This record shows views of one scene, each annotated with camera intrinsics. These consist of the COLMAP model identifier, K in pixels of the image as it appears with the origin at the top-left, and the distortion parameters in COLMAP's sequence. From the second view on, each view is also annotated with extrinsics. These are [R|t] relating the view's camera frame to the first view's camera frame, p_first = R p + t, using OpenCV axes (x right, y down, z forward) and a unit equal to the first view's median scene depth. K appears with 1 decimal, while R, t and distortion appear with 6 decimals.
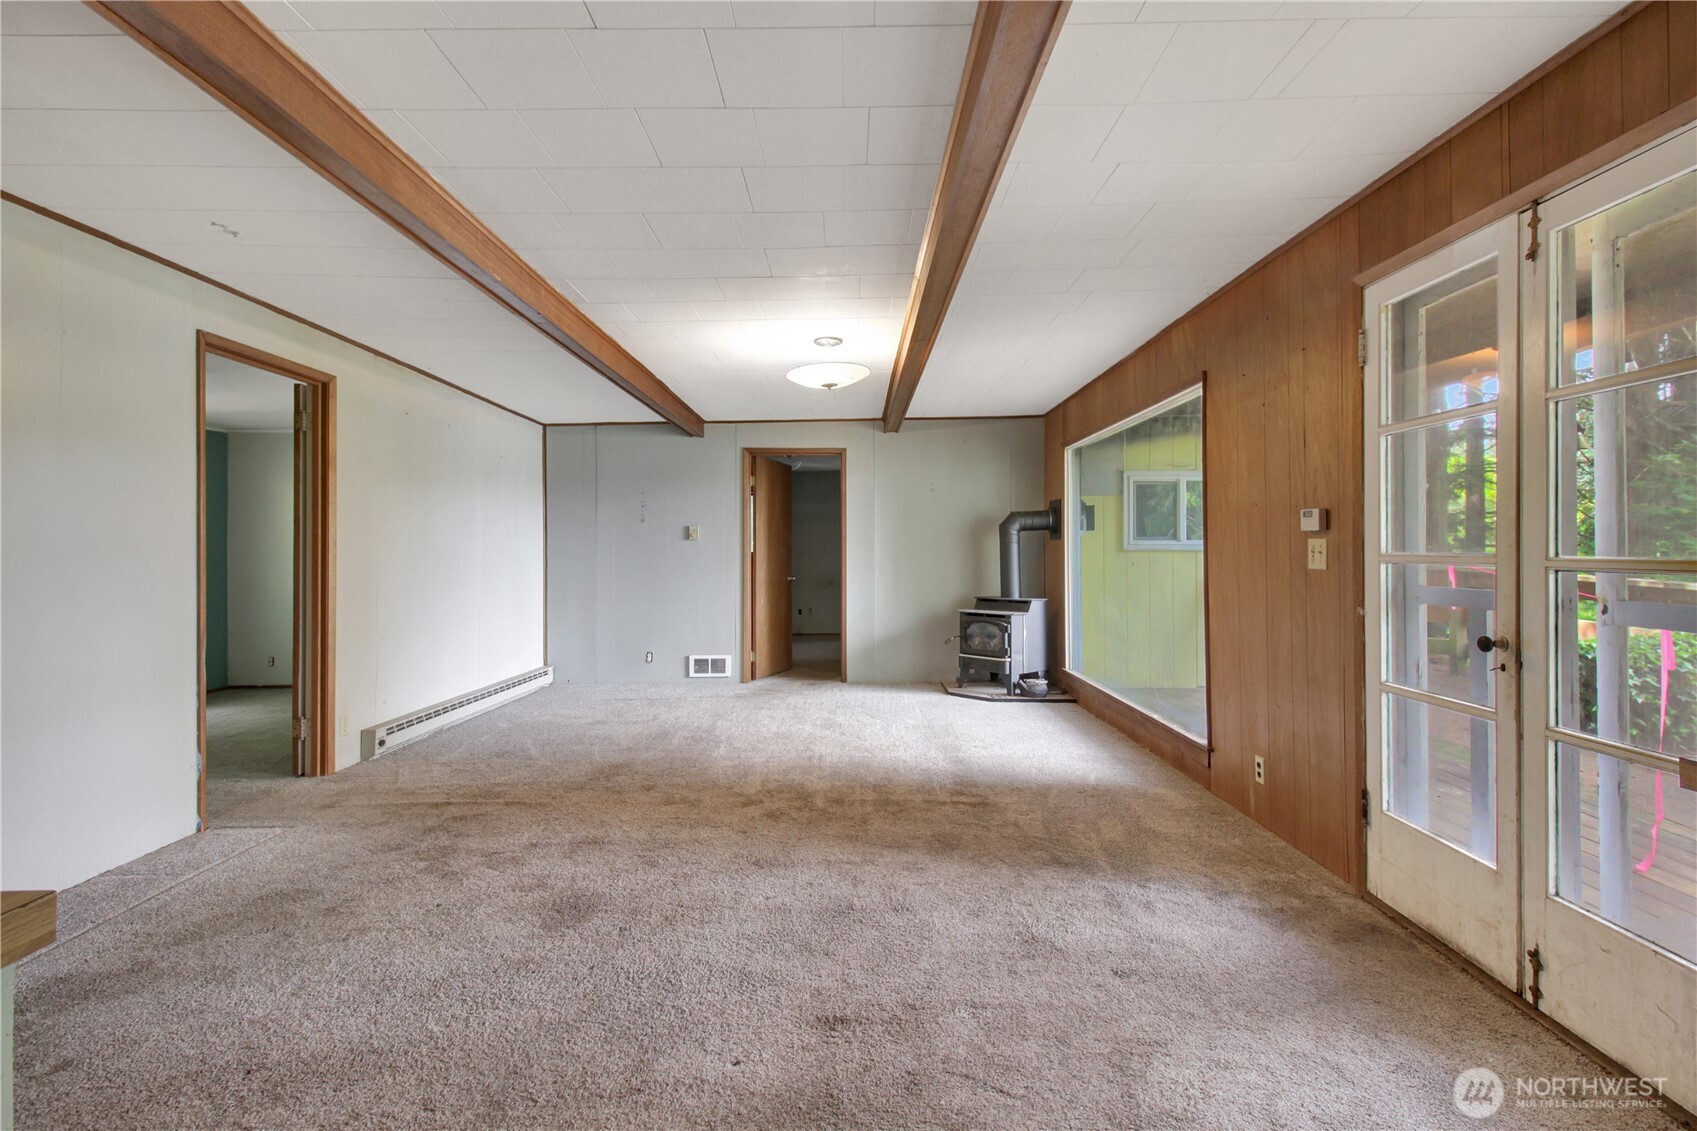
lens RADIAL K [[781.0, 0, 849.2], [0, 781.0, 547.7], [0, 0, 1]] dist [0.030298, 0.000085]
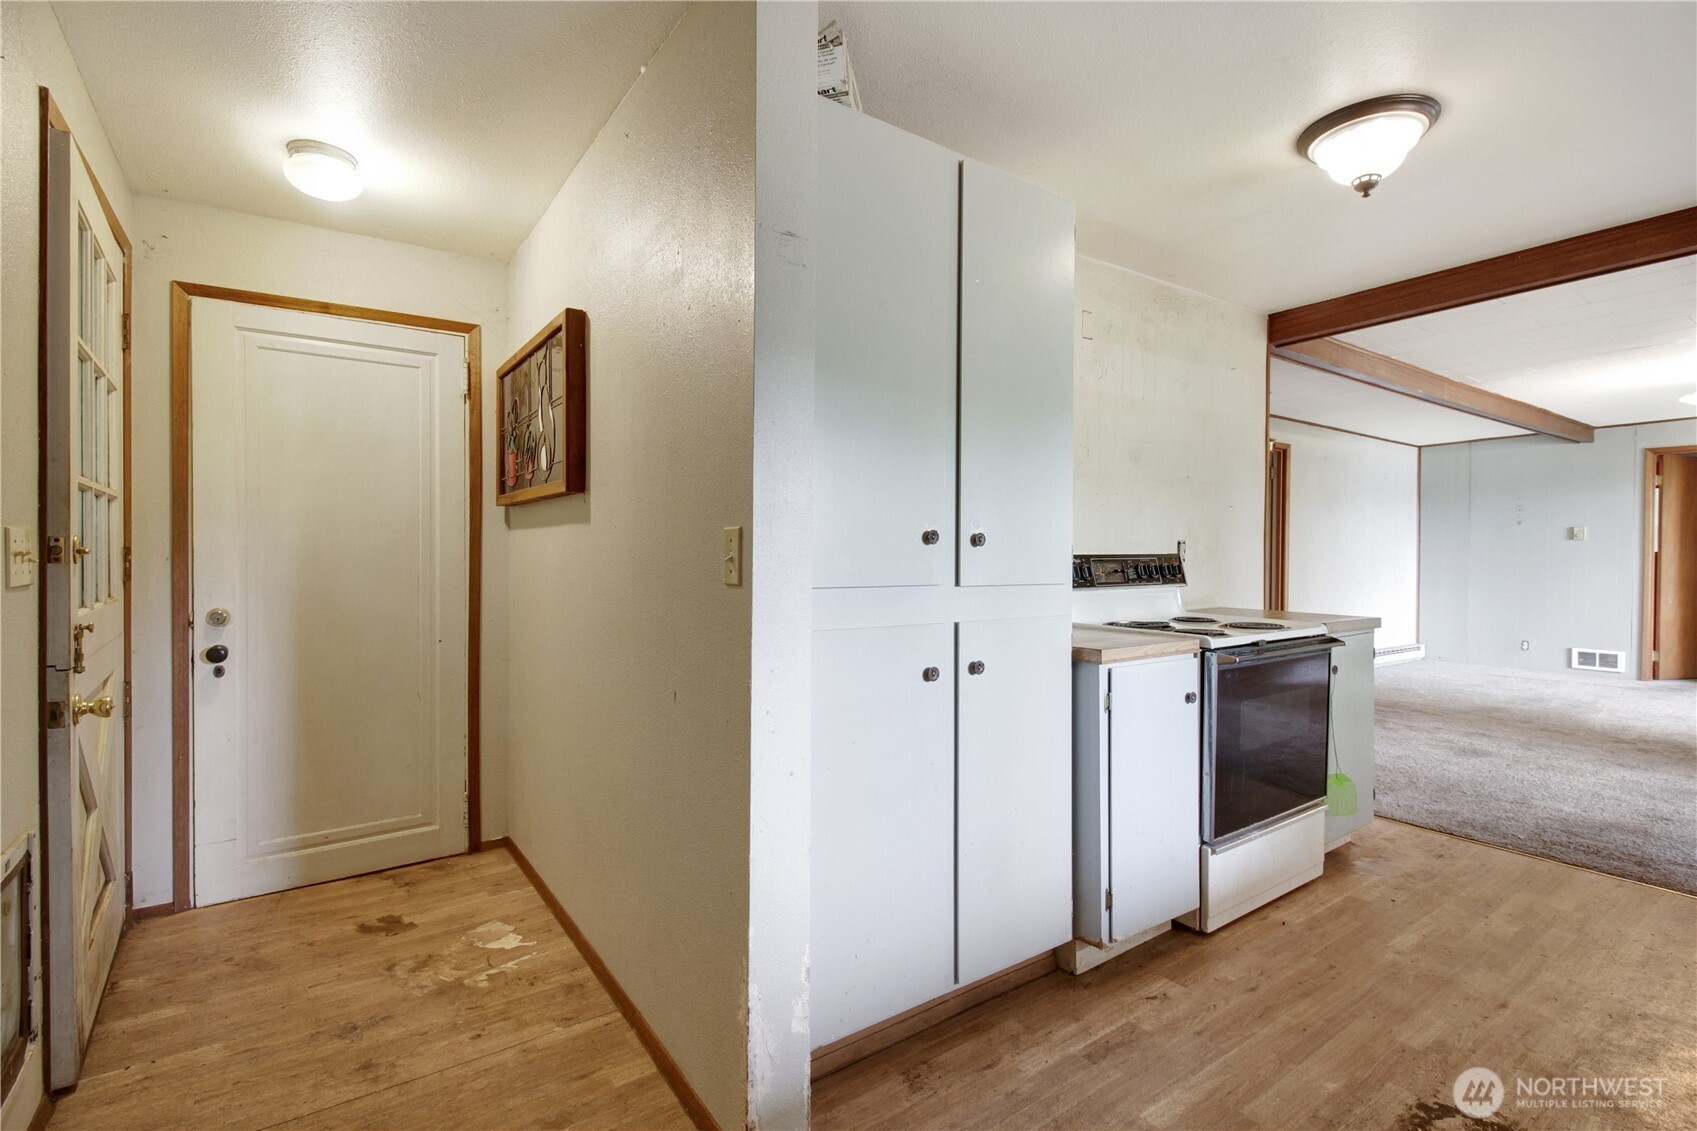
lens RADIAL K [[772.7, 0, 880.4], [0, 772.7, 557.3], [0, 0, 1]] dist [0.029769, -0.014584]
pose [[0.592451, 0.013514, -0.805493, 0.159468], [-0.000478, 0.999865, 0.016423, -0.005698], [0.805606, -0.009345, 0.592377, -0.652854]]
